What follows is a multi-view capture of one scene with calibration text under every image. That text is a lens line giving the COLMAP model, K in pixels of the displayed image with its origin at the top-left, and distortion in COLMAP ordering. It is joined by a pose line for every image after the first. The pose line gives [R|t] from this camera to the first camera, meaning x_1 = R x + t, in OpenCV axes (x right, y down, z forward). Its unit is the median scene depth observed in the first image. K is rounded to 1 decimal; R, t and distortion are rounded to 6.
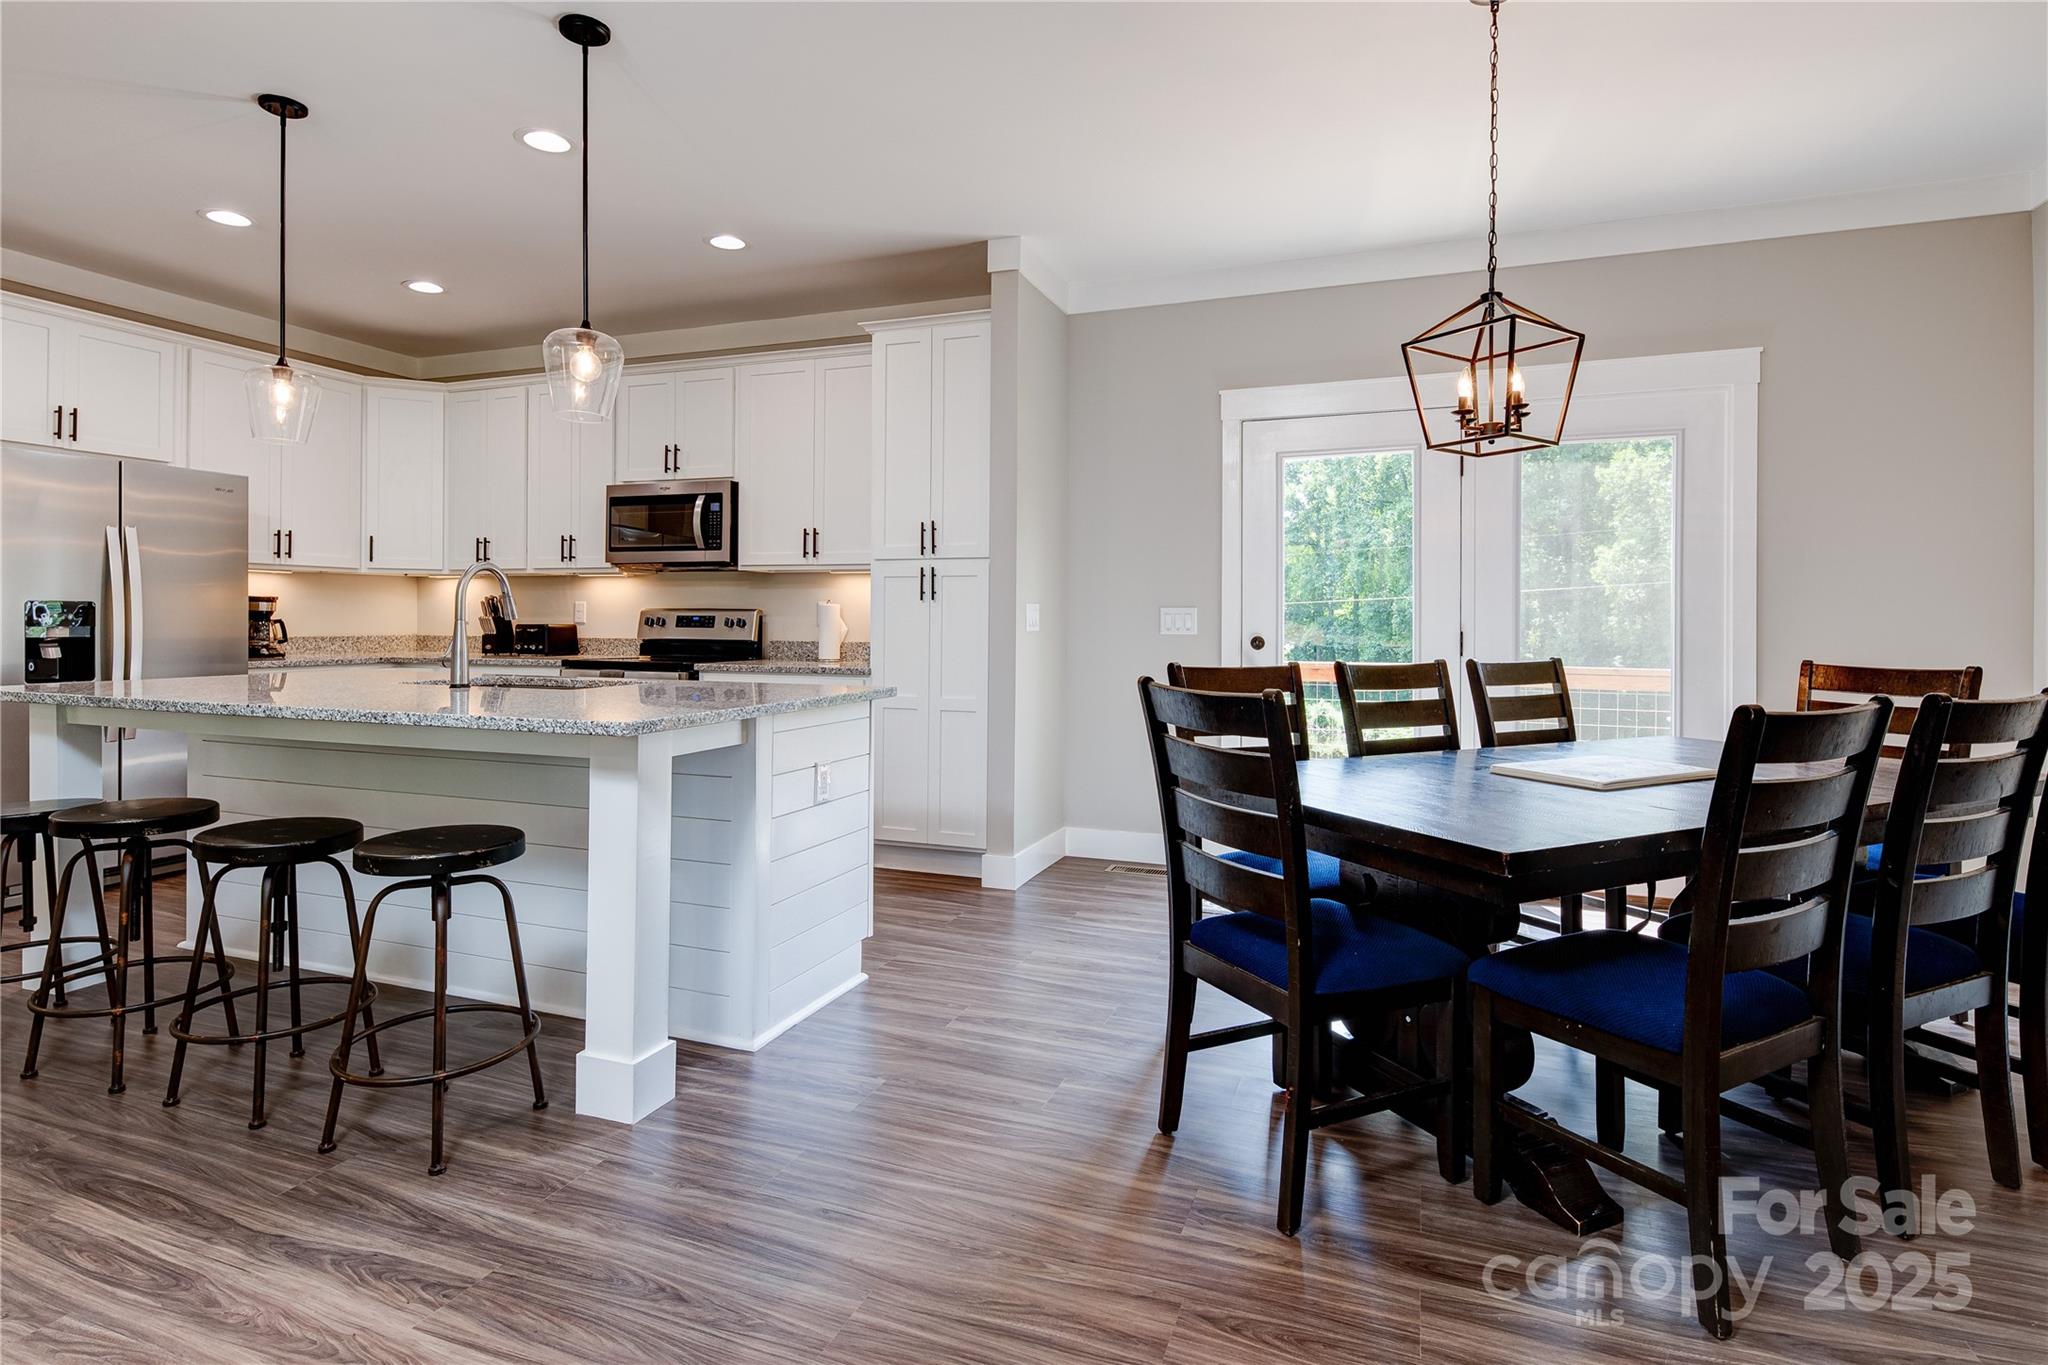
lens RADIAL K [[1041.8, 0, 1002.8], [0, 1041.8, 616.2], [0, 0, 1]] dist [0.005192, -0.002554]
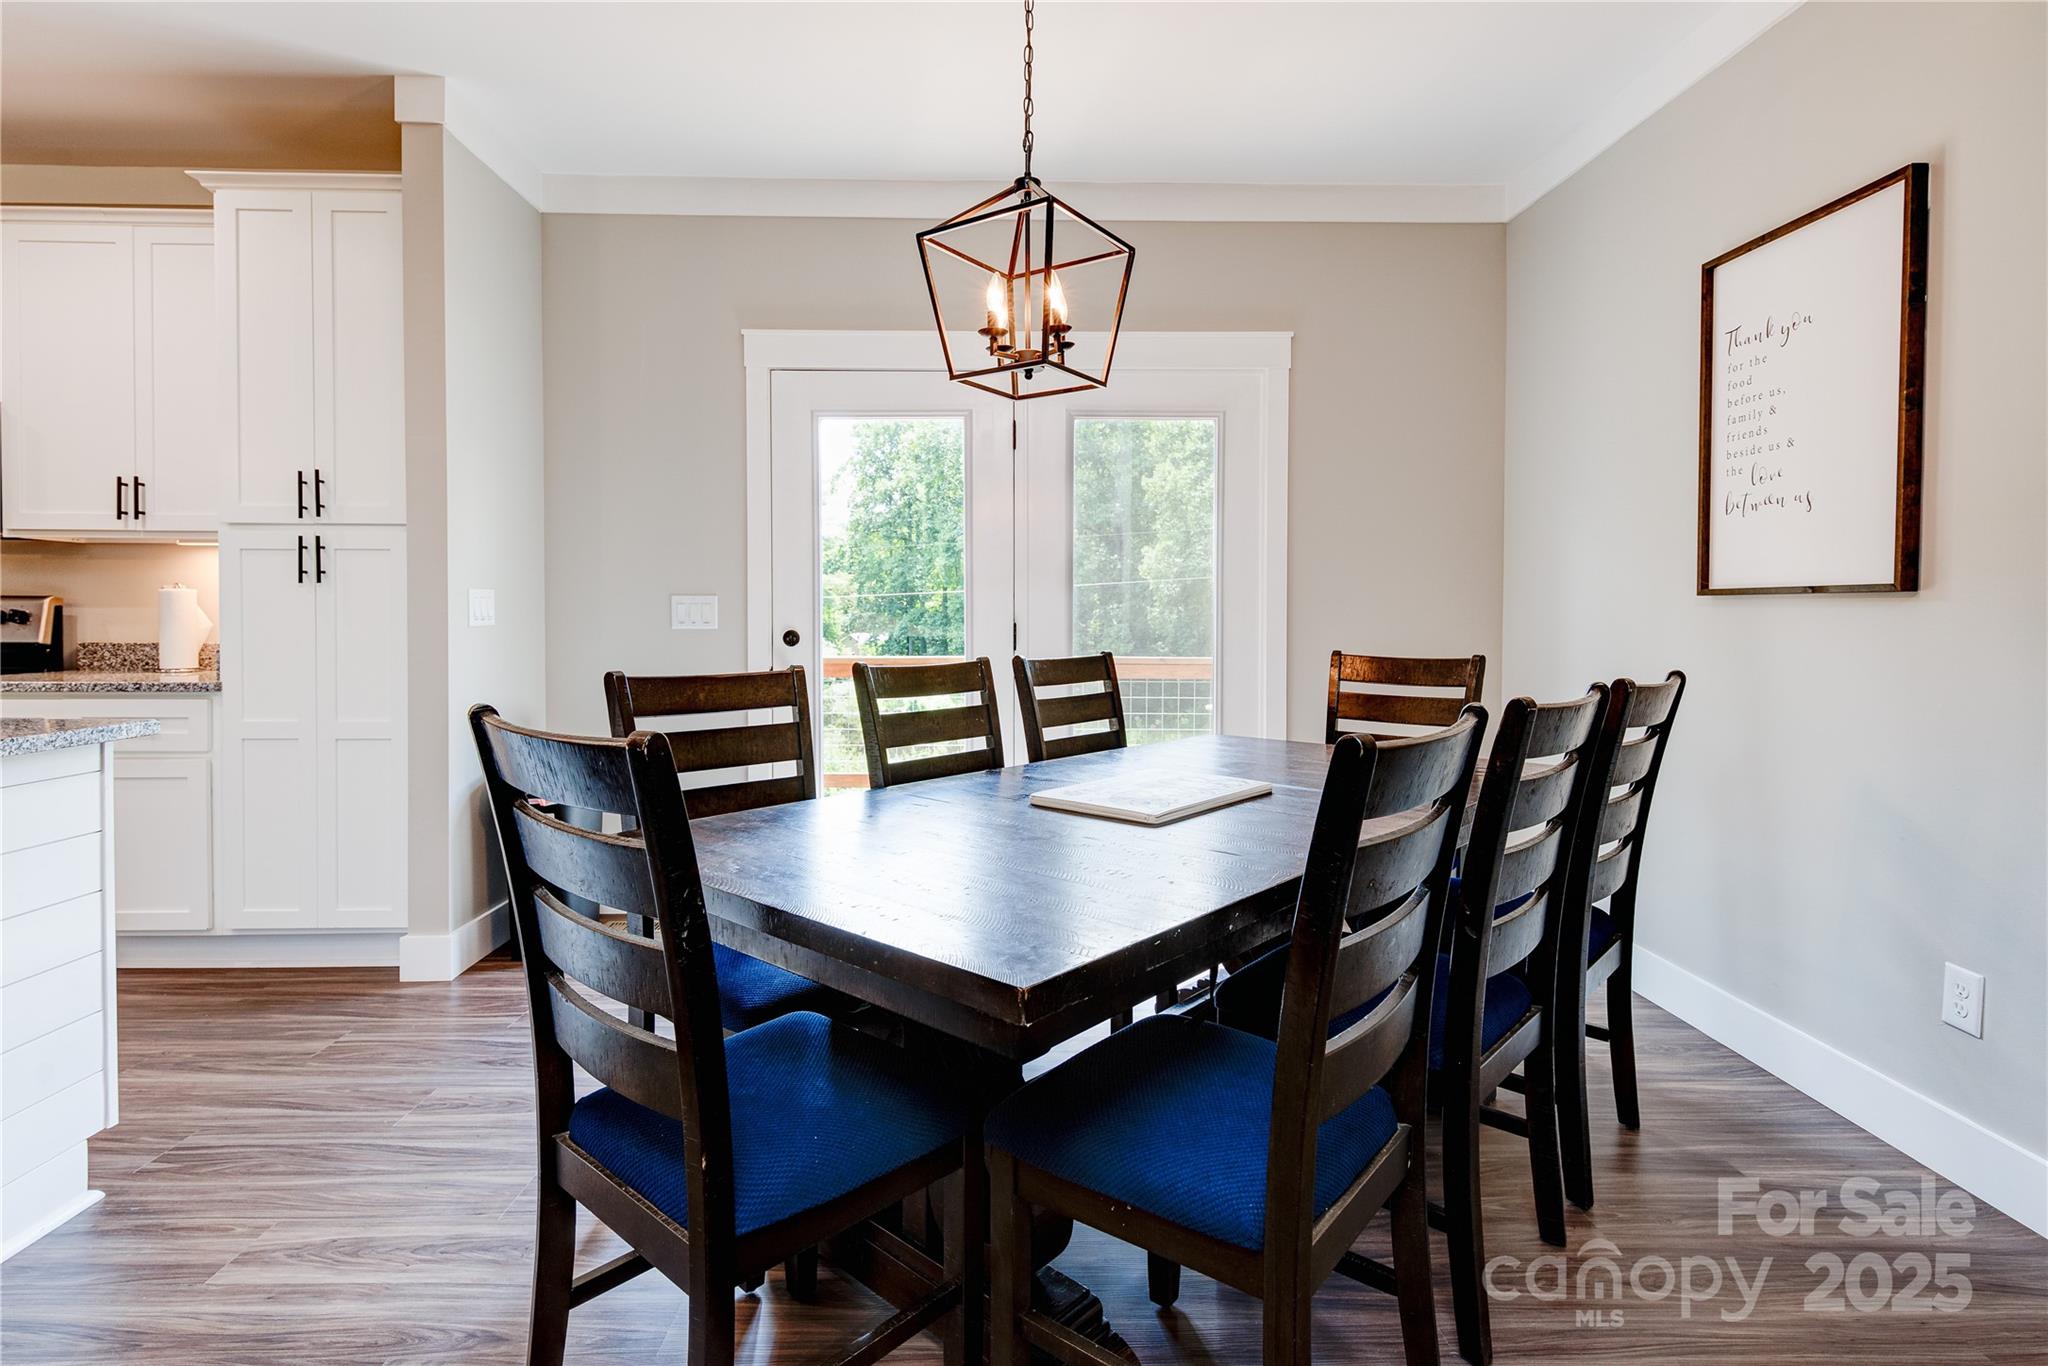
lens RADIAL K [[1041.8, 0, 1002.8], [0, 1041.8, 616.7], [0, 0, 1]] dist [0.005192, -0.002554]
pose [[0.927261, -0.003837, 0.374395, 0.117910], [0.001015, 0.999970, 0.007734, 0.002824], [-0.374414, -0.006791, 0.927237, 0.213341]]
